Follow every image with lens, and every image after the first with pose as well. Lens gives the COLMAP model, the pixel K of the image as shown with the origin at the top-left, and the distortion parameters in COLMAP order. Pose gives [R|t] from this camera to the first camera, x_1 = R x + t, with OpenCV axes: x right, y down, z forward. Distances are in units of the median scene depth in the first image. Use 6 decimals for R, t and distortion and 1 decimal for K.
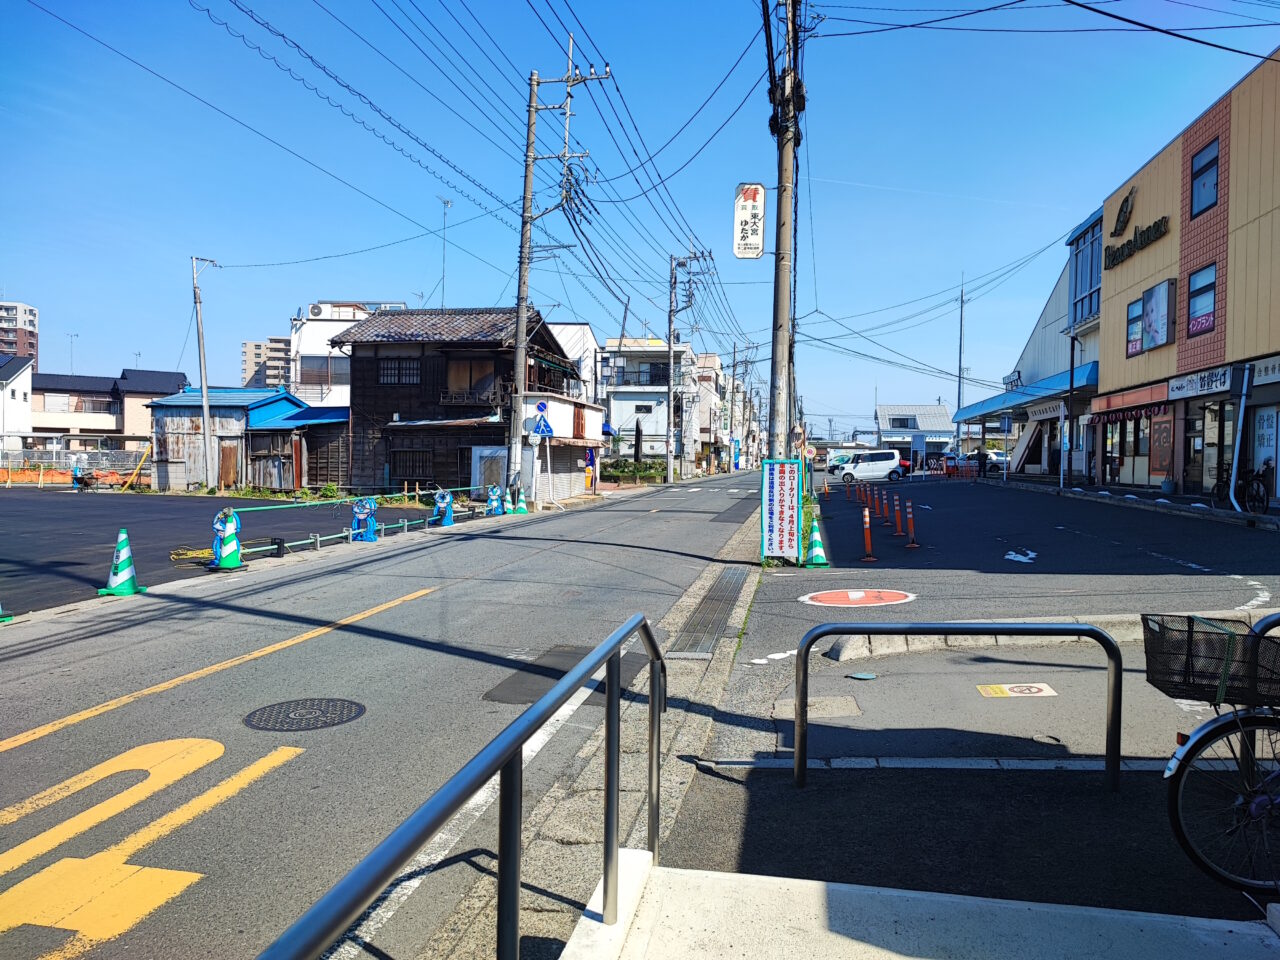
lens RADIAL K [[915.4, 0, 647.0], [0, 915.4, 471.8], [0, 0, 1]] dist [0.026292, -0.024928]
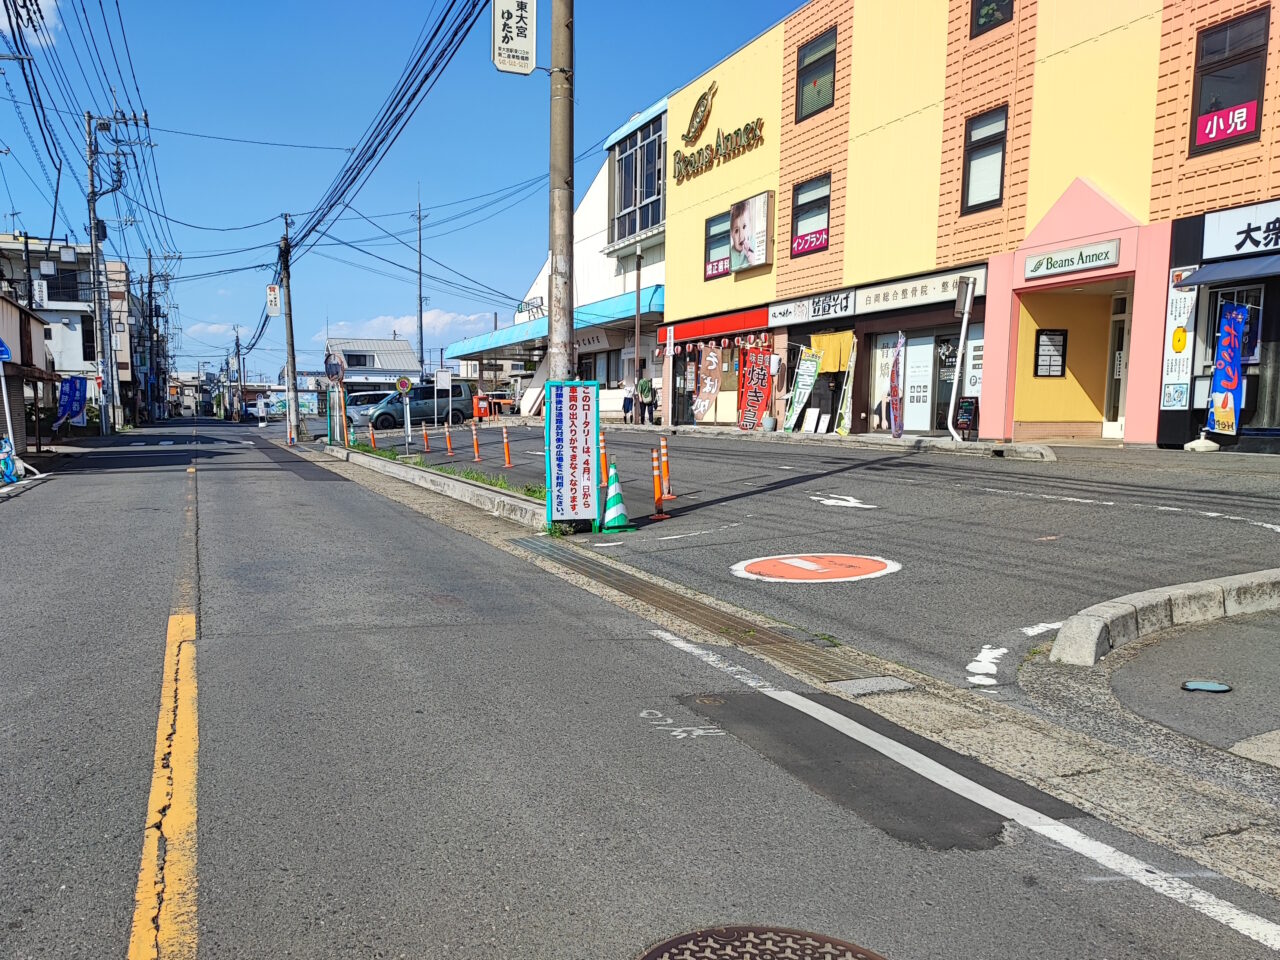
lens RADIAL K [[1066.0, 0, 548.1], [0, 1066.0, 553.0], [0, 0, 1]] dist [0.023823, -0.018264]
pose [[0.885330, -0.072298, 0.459309, -0.112711], [0.015902, 0.991967, 0.125490, 0.006437], [-0.464692, -0.103796, 0.879368, 0.125299]]
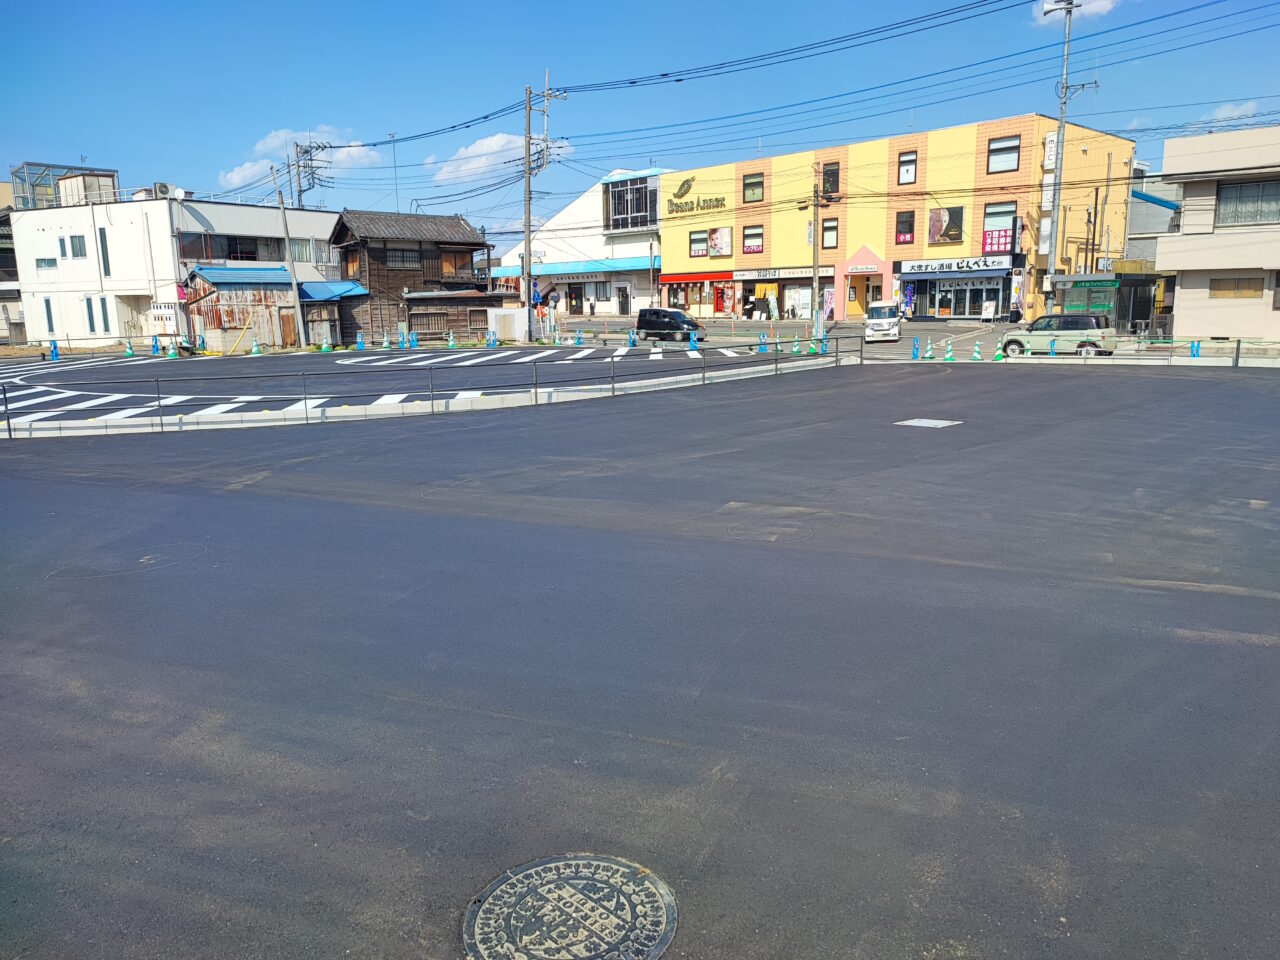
lens RADIAL K [[915.4, 0, 635.9], [0, 915.4, 474.3], [0, 0, 1]] dist [0.026292, -0.024928]
pose [[0.604483, -0.171443, 0.777951, -1.297062], [0.035774, 0.981424, 0.188487, -0.035155], [-0.795815, -0.086107, 0.599387, -0.222089]]
